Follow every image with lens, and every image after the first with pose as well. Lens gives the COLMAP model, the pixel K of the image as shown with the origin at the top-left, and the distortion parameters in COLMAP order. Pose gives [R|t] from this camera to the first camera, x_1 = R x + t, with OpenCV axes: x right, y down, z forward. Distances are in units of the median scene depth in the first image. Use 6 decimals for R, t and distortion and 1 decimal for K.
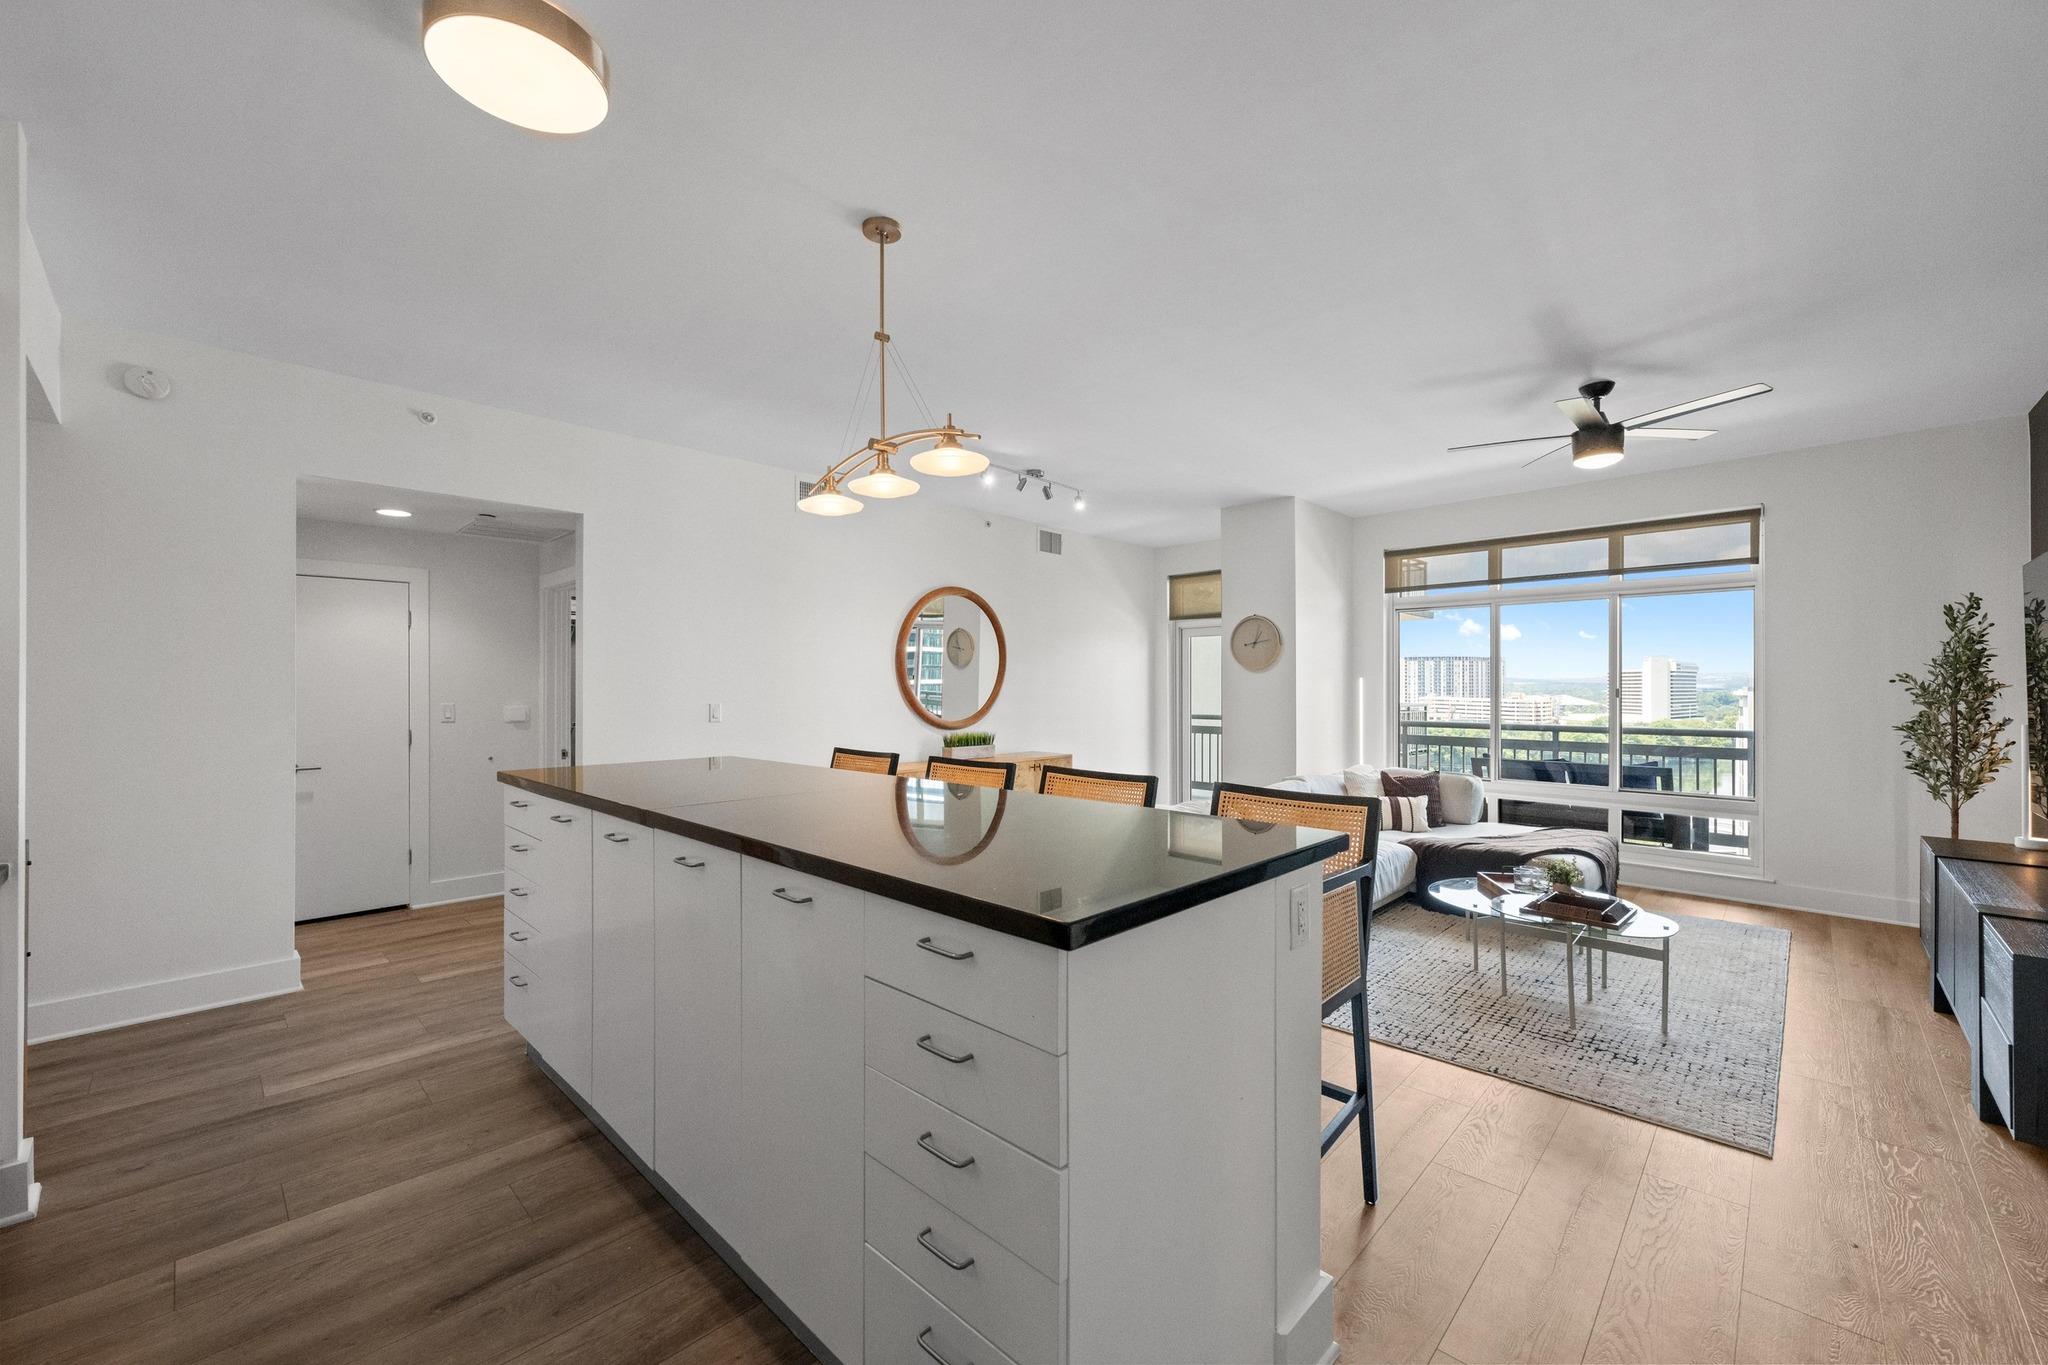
lens RADIAL K [[811.5, 0, 1024.2], [0, 811.5, 686.7], [0, 0, 1]] dist [-0.000443, 0.000128]
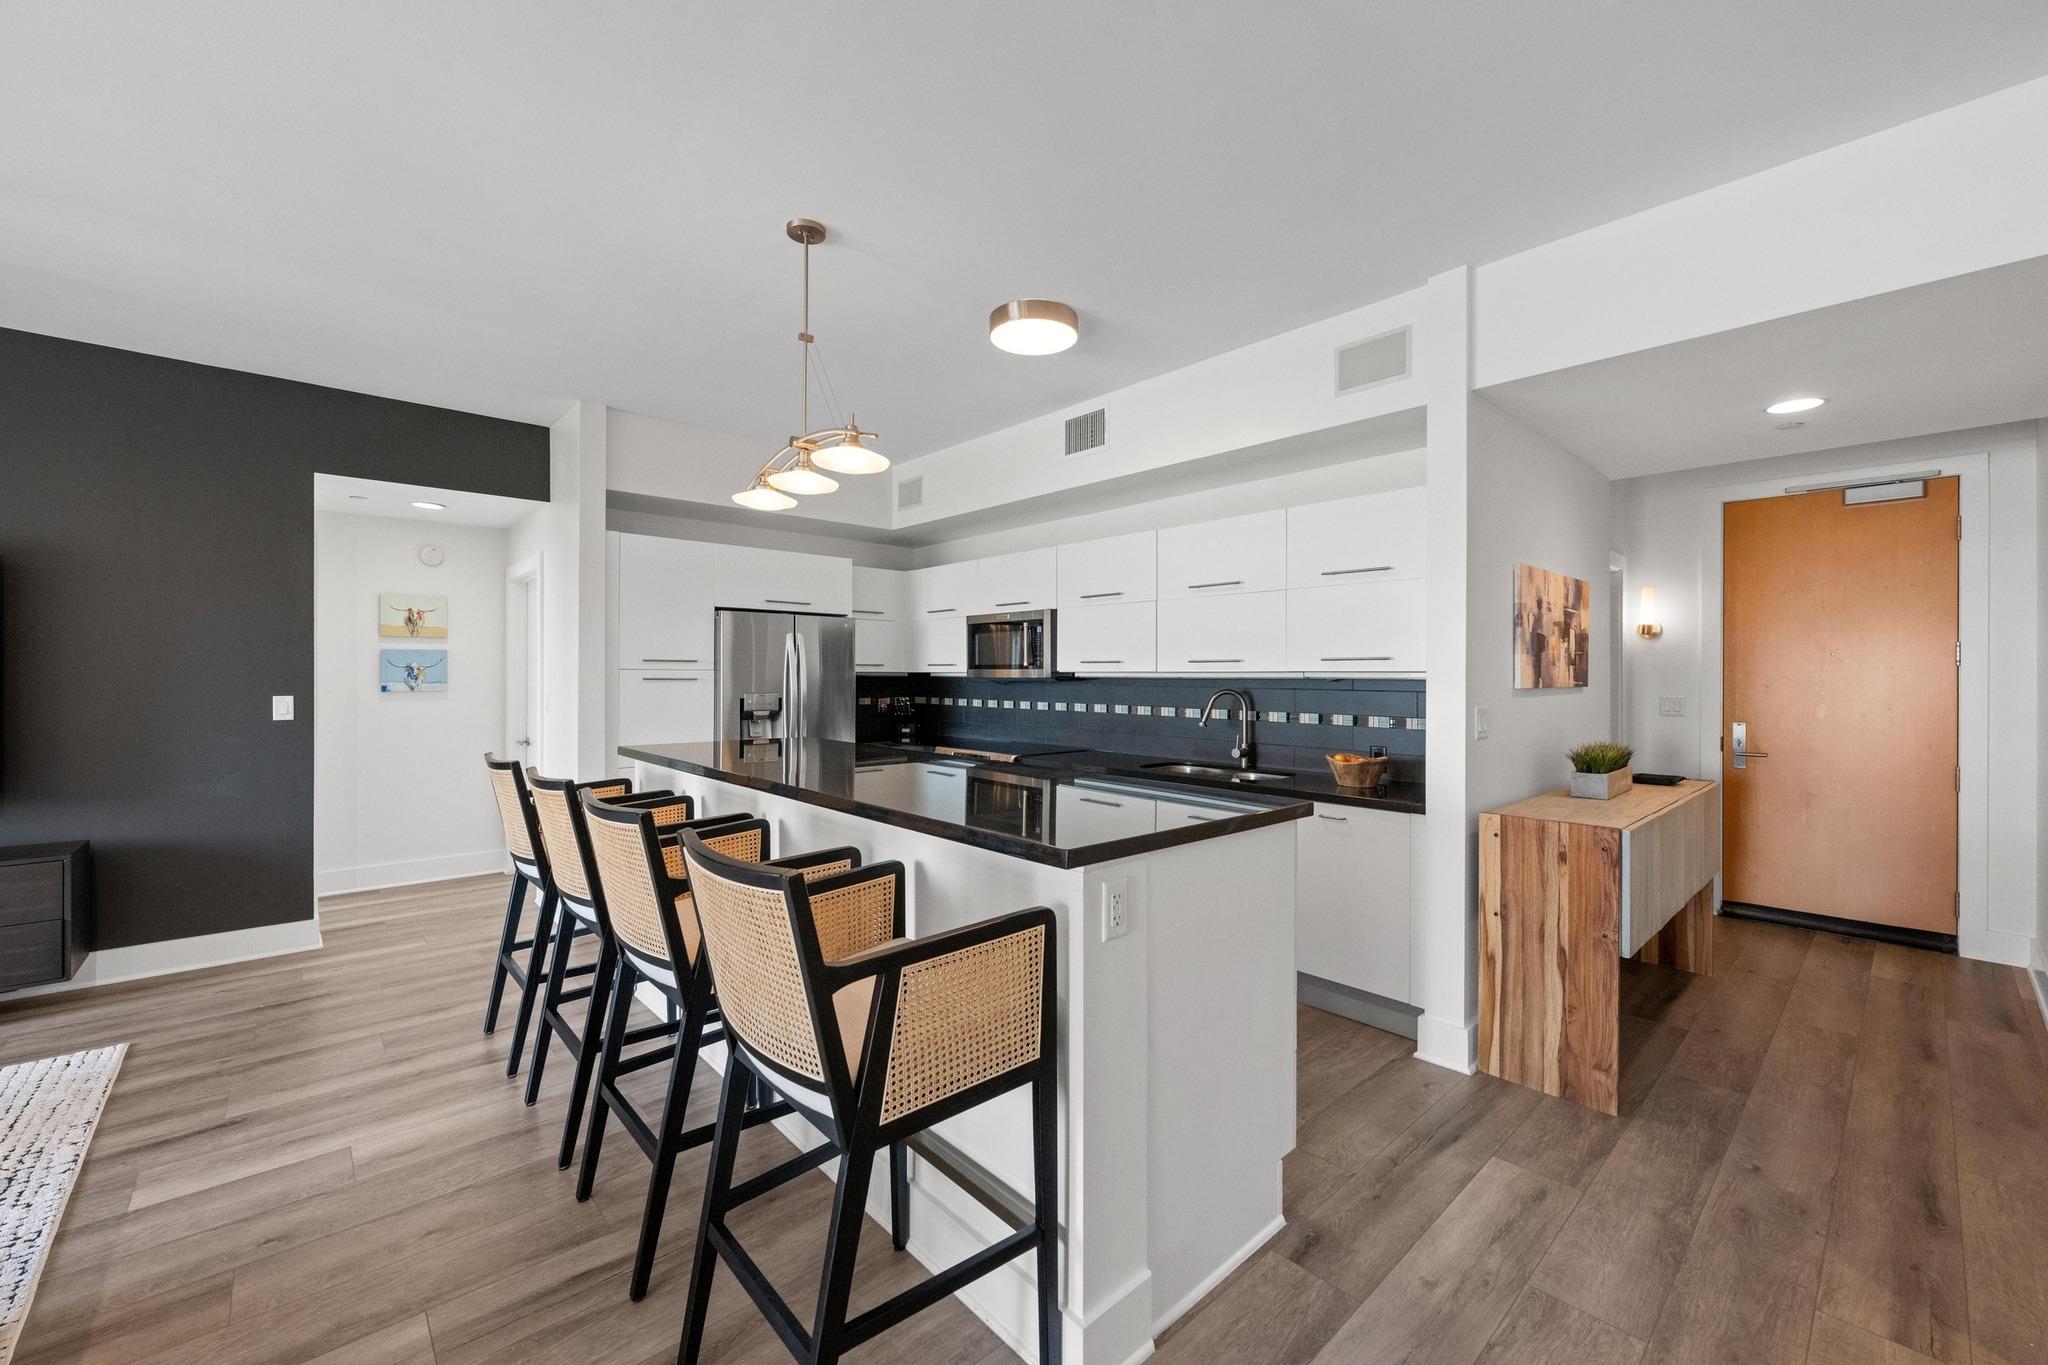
lens RADIAL K [[811.5, 0, 1029.8], [0, 811.5, 678.3], [0, 0, 1]] dist [-0.000443, 0.000128]
pose [[-0.997732, -0.004927, 0.067131, -0.343569], [-0.004688, 0.999982, 0.003722, -0.002723], [-0.067148, 0.003399, -0.997737, 1.305314]]
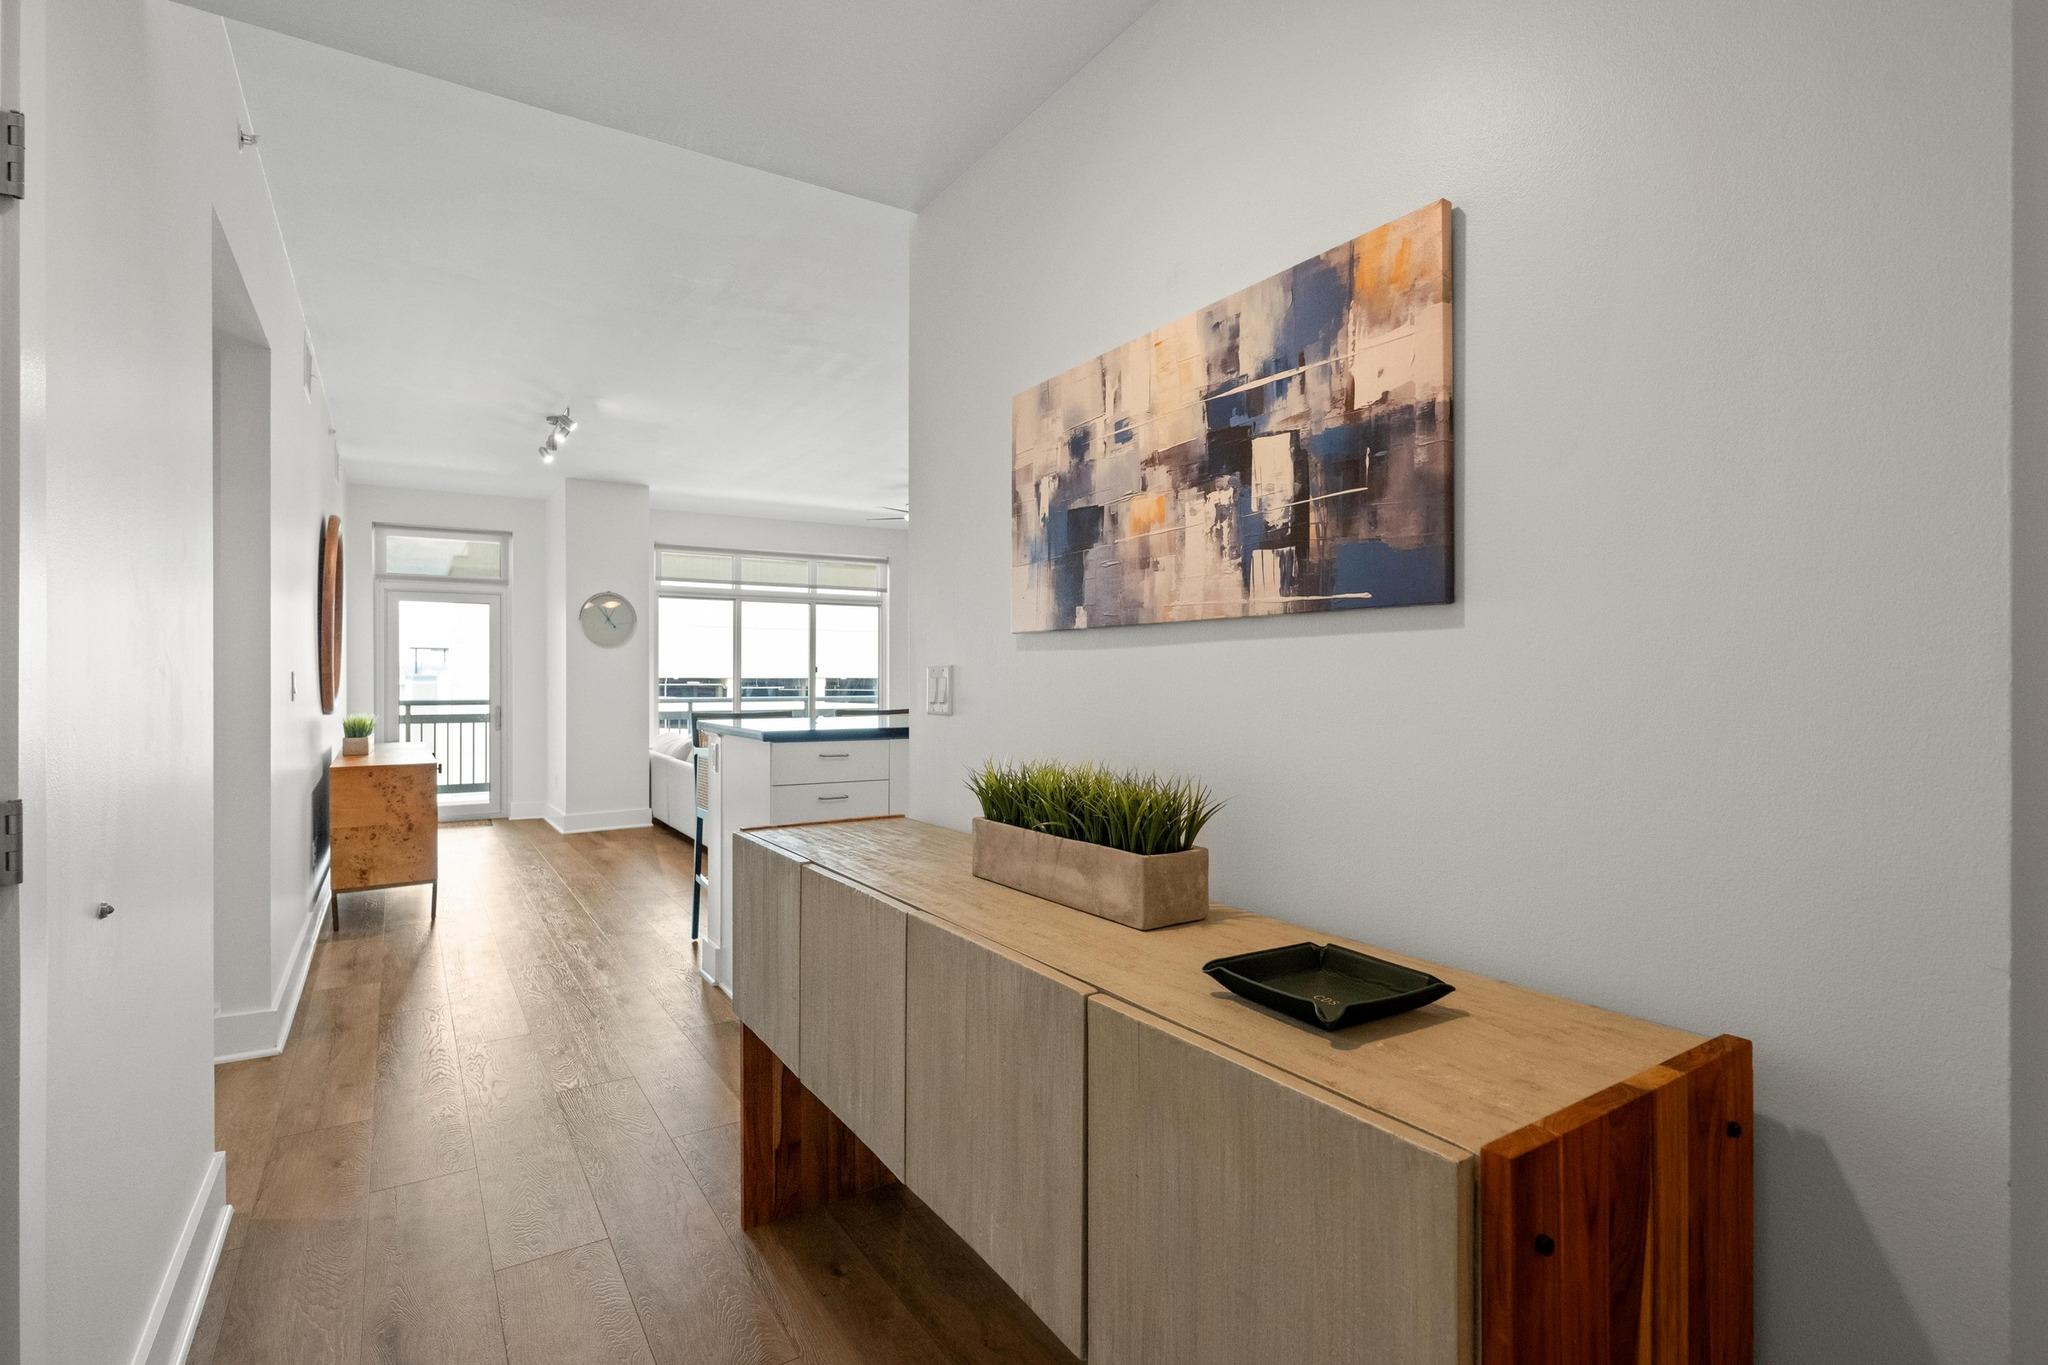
lens RADIAL K [[973.1, 0, 1024.7], [0, 973.1, 679.5], [0, 0, 1]] dist [-0.005281, -0.000082]
pose [[0.231280, -0.002322, 0.972885, -1.288108], [-0.000677, 0.999997, 0.002547, 0.031643], [-0.972887, -0.001248, 0.231277, 0.328650]]
